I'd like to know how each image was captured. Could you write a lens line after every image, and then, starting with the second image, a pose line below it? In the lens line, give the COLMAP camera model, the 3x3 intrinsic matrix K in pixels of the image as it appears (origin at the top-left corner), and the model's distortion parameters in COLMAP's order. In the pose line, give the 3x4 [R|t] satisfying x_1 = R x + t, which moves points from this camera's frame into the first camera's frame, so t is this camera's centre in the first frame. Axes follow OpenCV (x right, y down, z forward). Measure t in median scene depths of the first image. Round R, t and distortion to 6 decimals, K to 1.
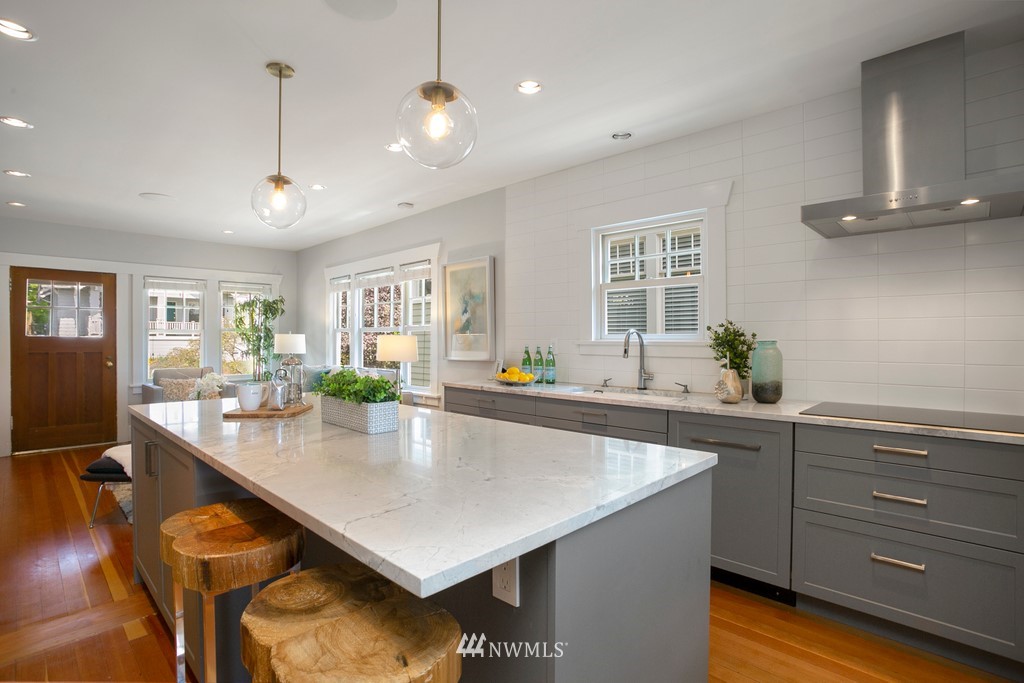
lens RADIAL K [[497.2, 0, 507.7], [0, 497.2, 339.7], [0, 0, 1]] dist [-0.011639, 0.004048]
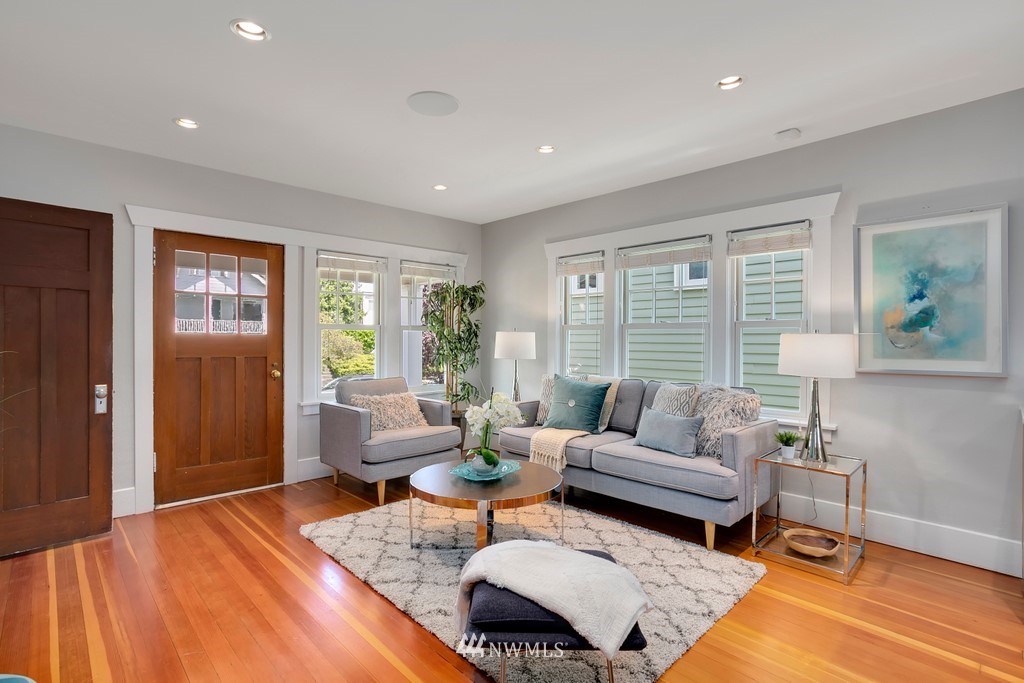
lens RADIAL K [[497.2, 0, 512.8], [0, 497.2, 340.8], [0, 0, 1]] dist [-0.011639, 0.004048]
pose [[0.999967, 0.005735, -0.005744, -0.464155], [-0.005740, 0.999983, -0.000979, 0.001681], [0.005738, 0.001012, 0.999983, 0.297104]]
